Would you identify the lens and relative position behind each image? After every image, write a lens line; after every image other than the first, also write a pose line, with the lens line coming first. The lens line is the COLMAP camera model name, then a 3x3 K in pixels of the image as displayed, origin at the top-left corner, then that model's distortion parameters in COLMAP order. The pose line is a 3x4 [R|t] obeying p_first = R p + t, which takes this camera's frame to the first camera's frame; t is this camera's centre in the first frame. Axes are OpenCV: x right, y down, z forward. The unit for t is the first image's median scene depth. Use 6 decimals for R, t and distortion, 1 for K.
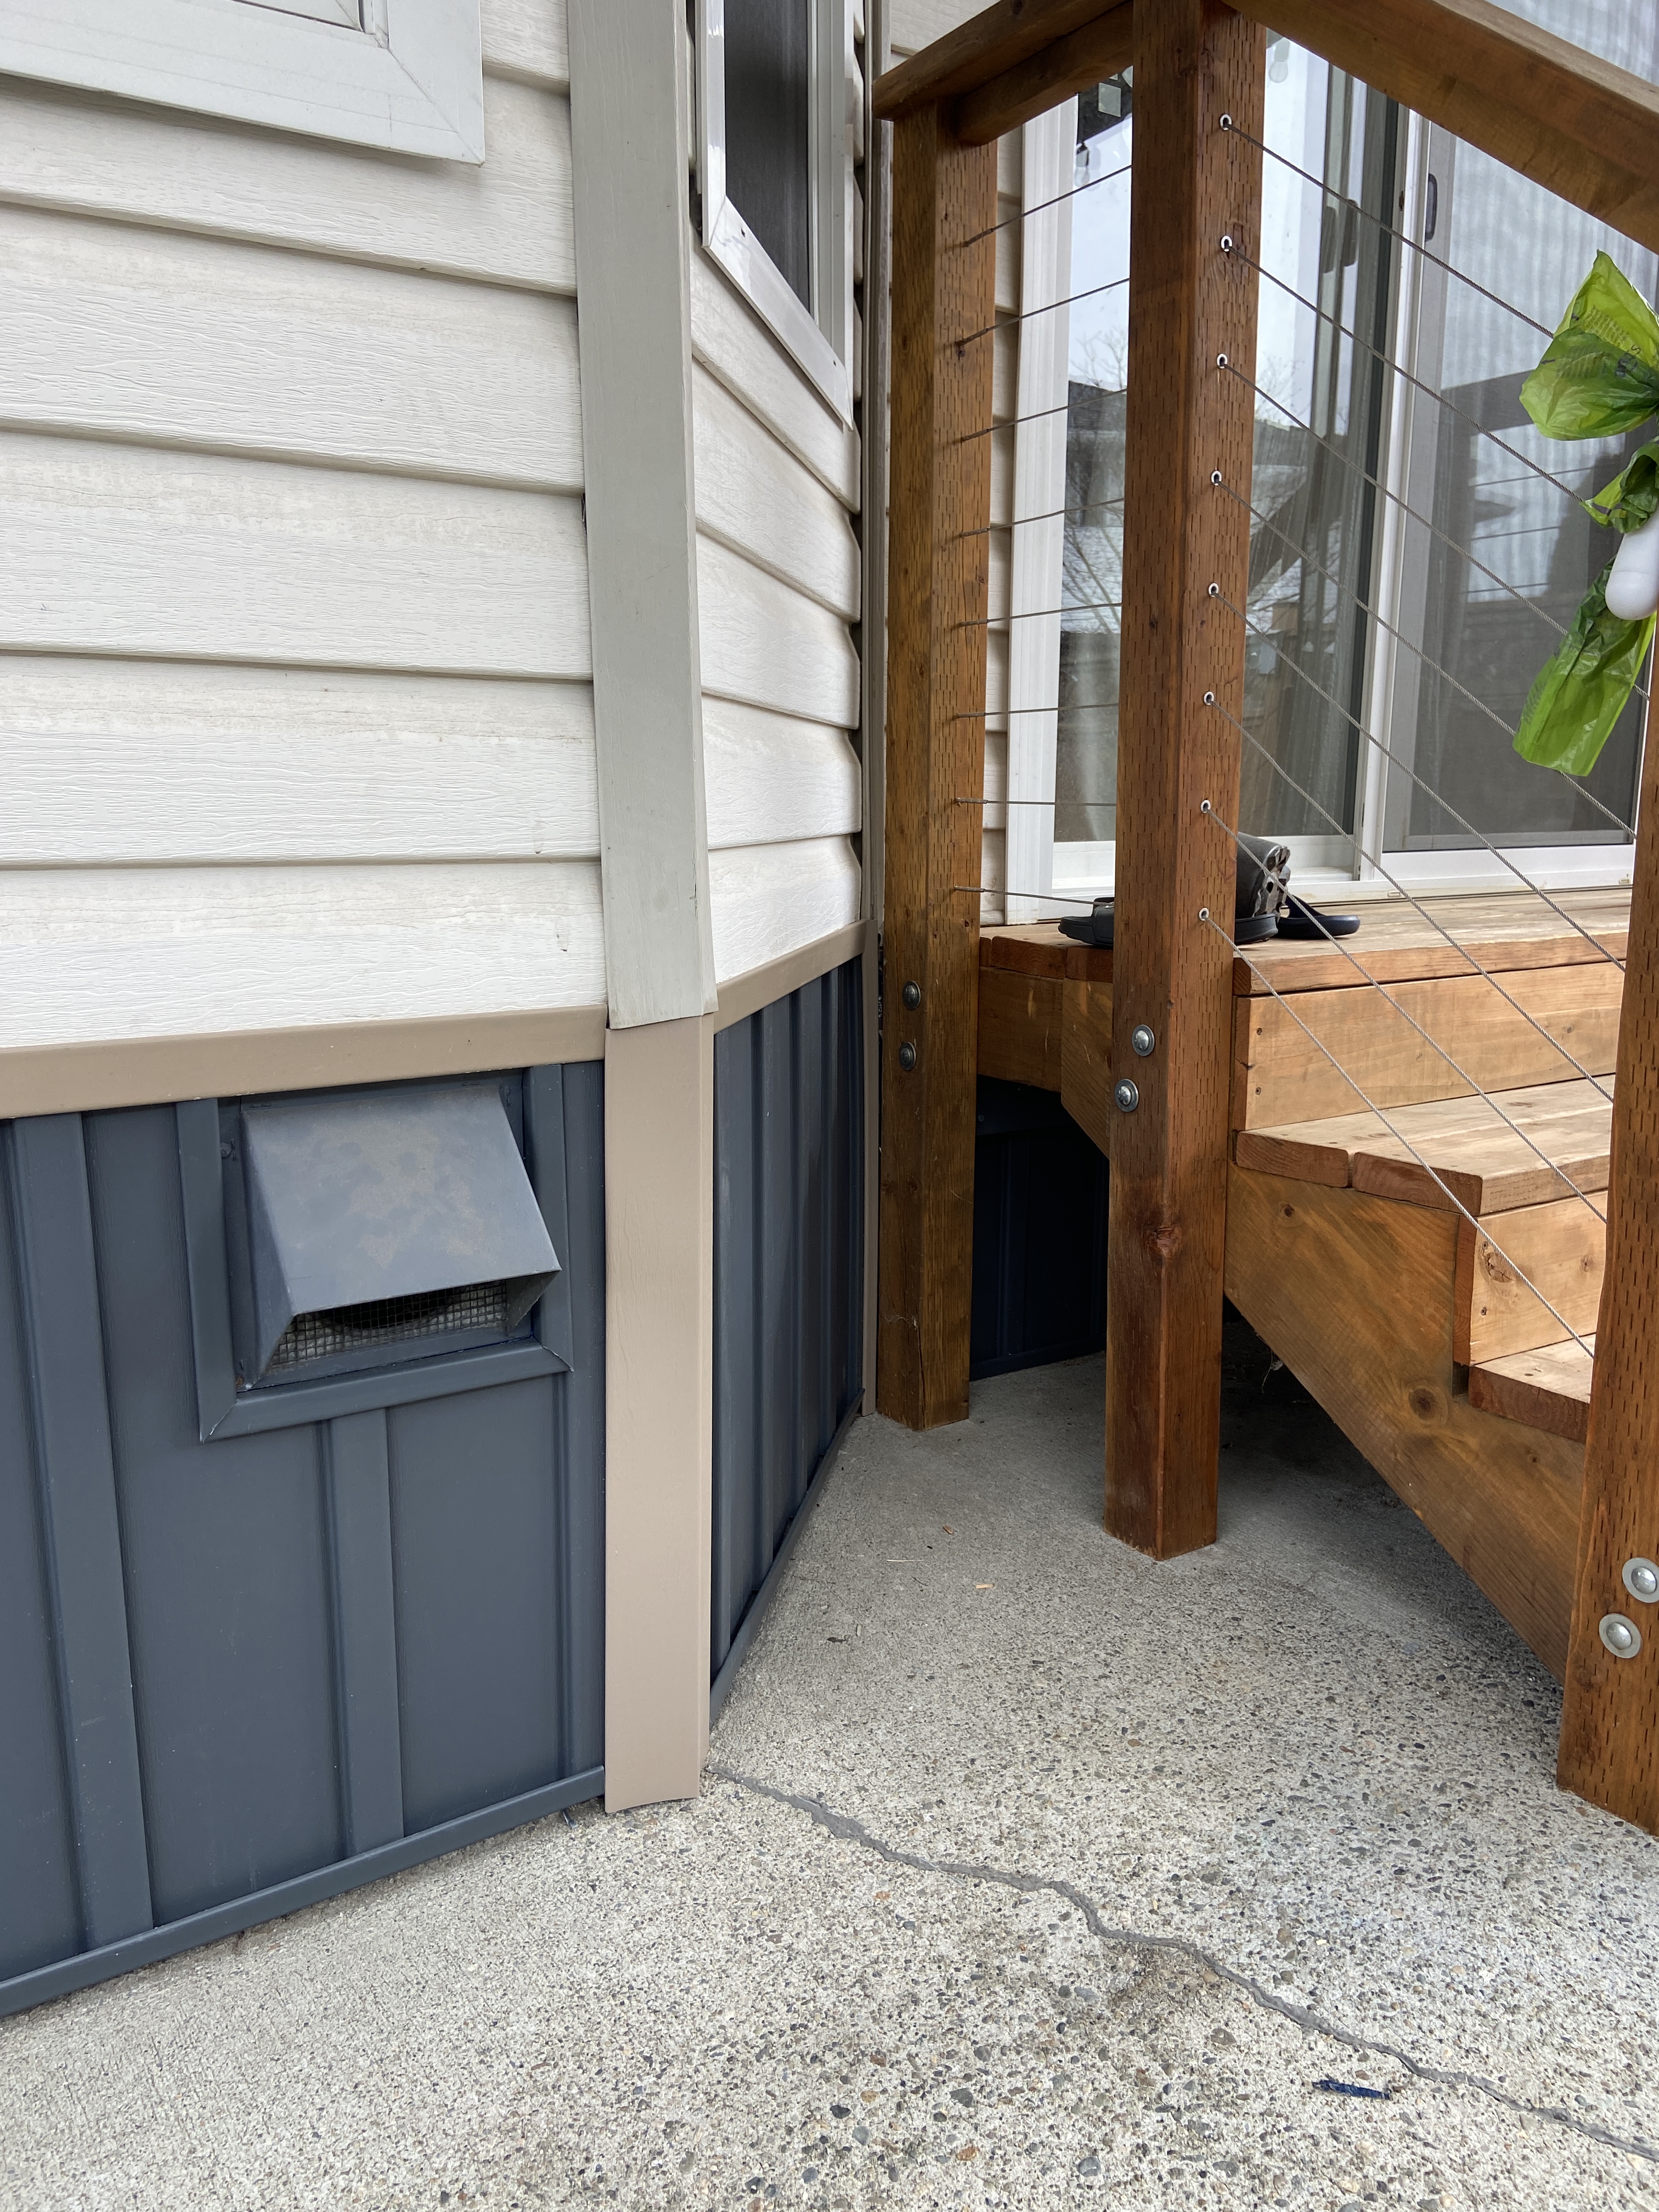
lens RADIAL K [[1653.6, 0, 836.5], [0, 1653.6, 1116.3], [0, 0, 1]] dist [0.084660, -0.112482]
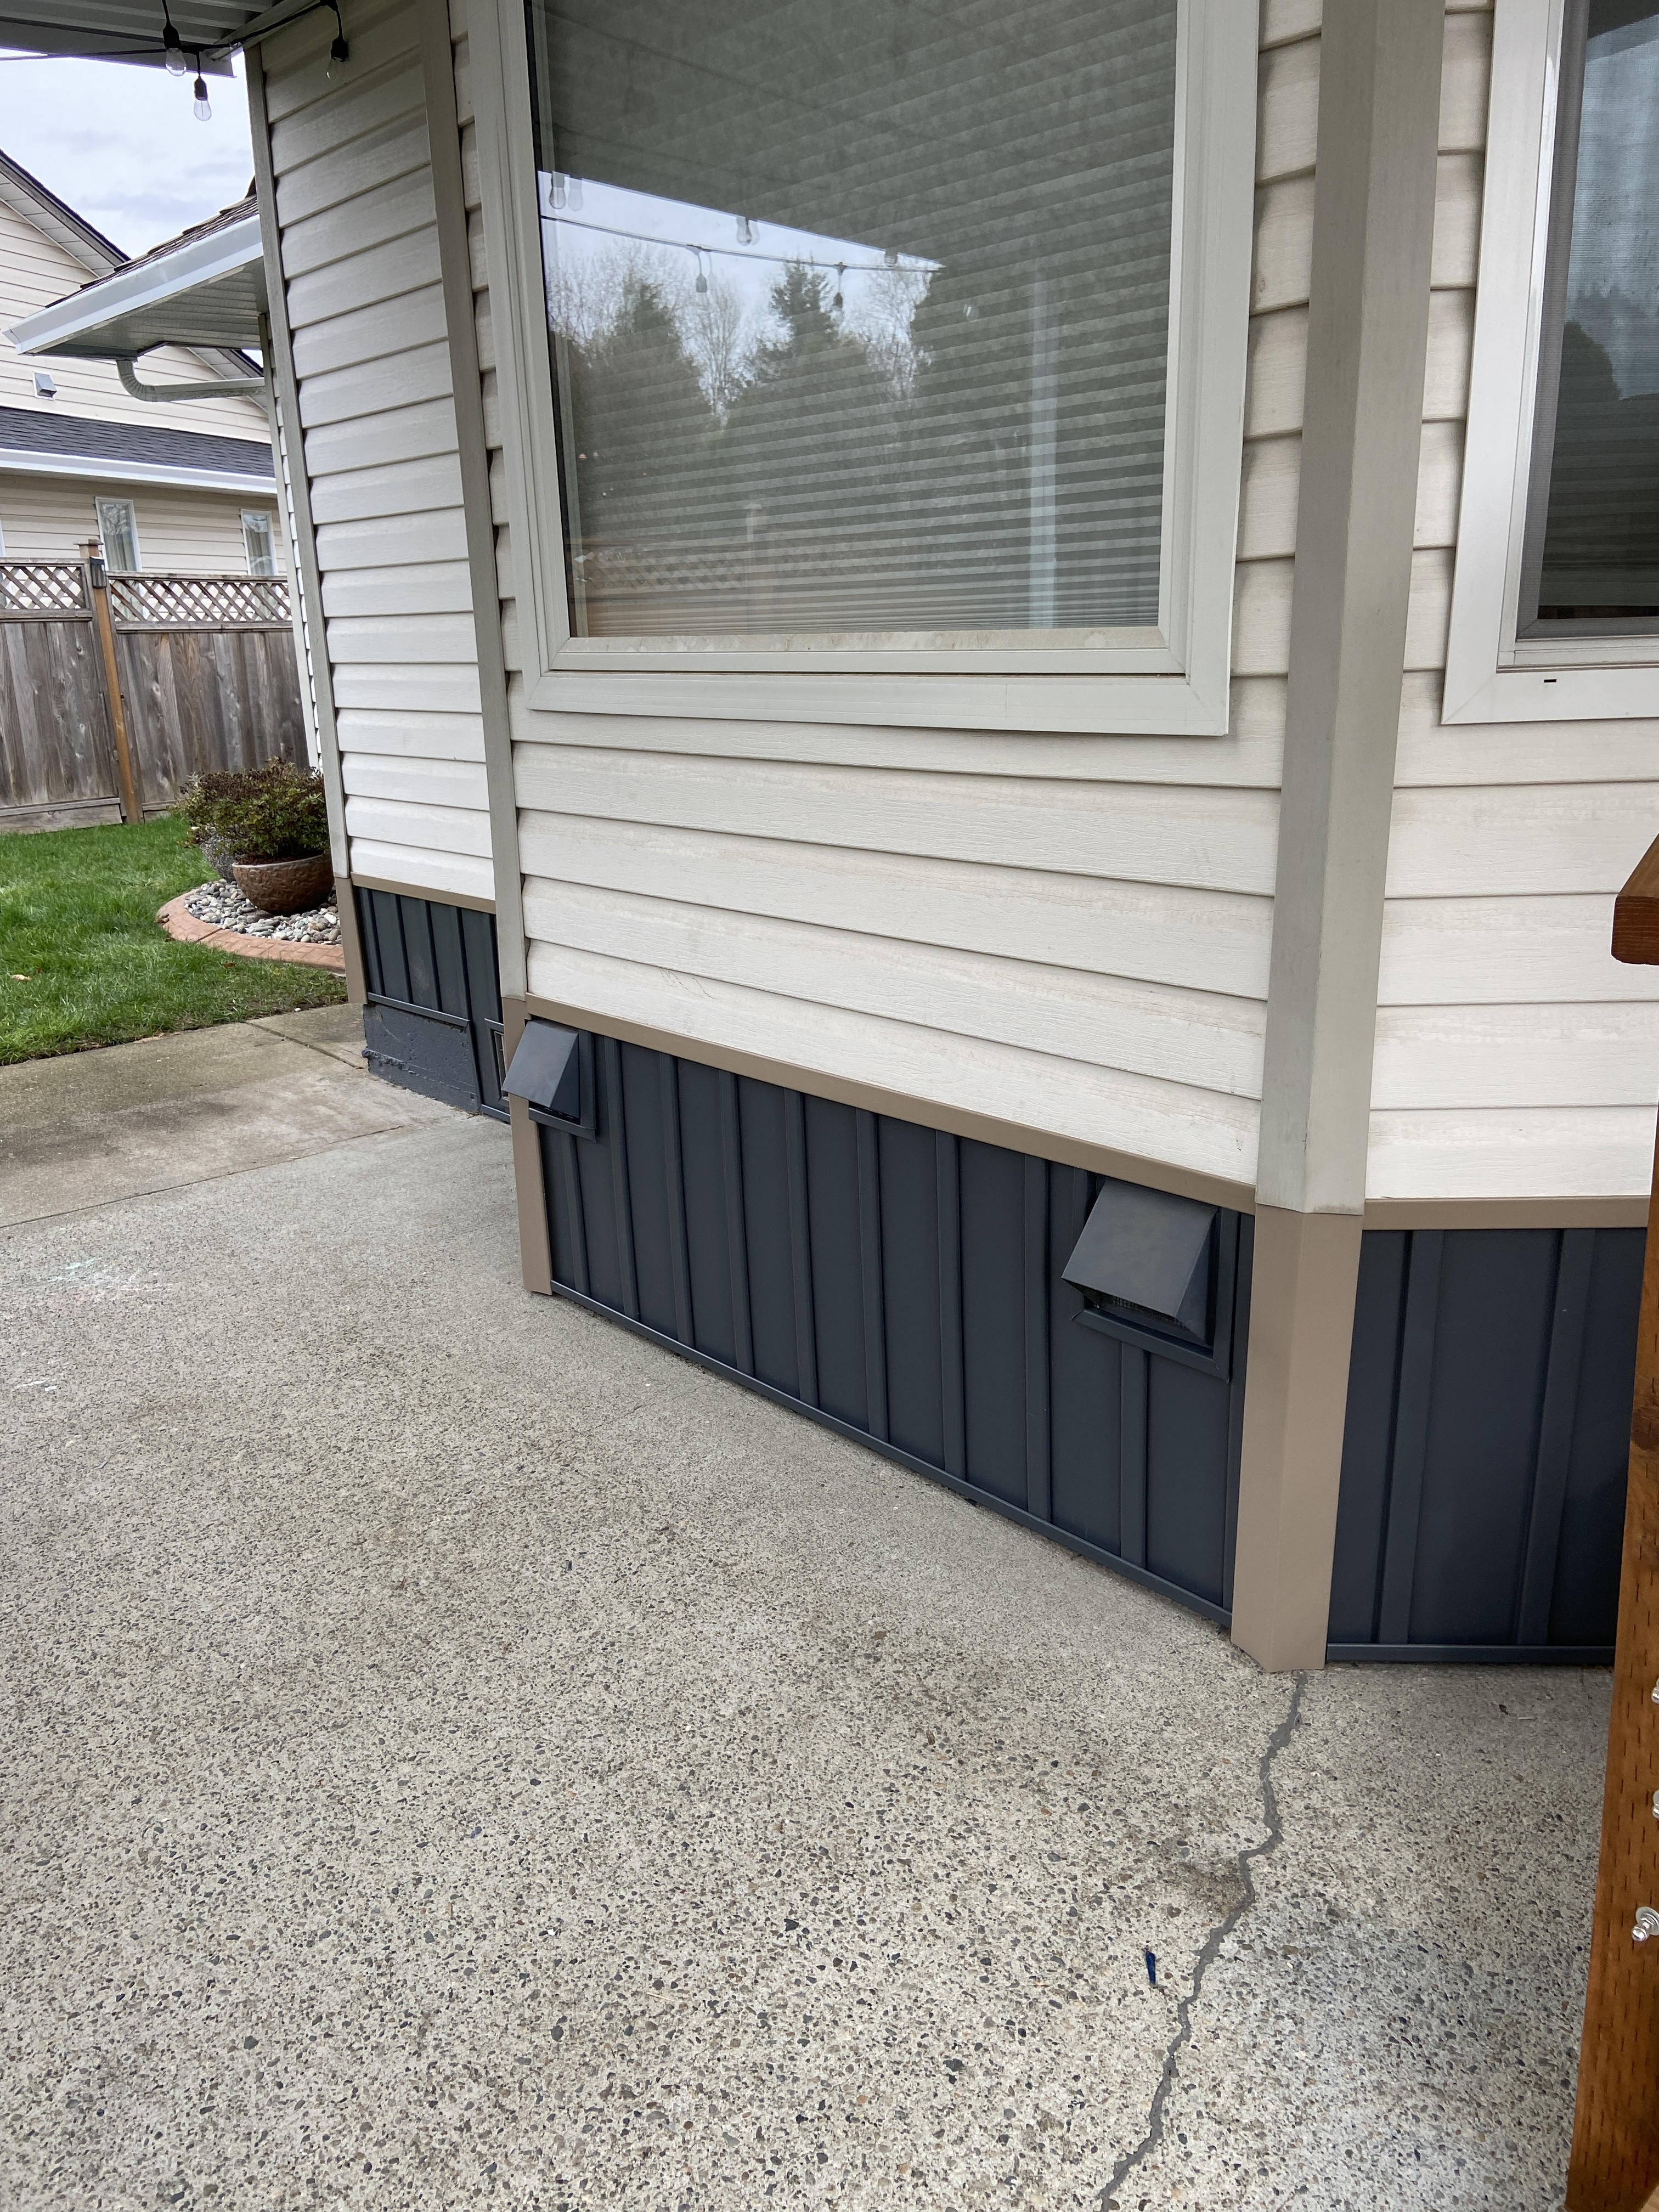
lens RADIAL K [[1653.6, 0, 836.7], [0, 1653.6, 1103.3], [0, 0, 1]] dist [0.084660, -0.112482]
pose [[0.129842, 0.270391, -0.953955, 1.456370], [-0.153312, 0.956004, 0.250104, -0.529460], [0.979610, 0.113778, 0.165583, 0.310687]]
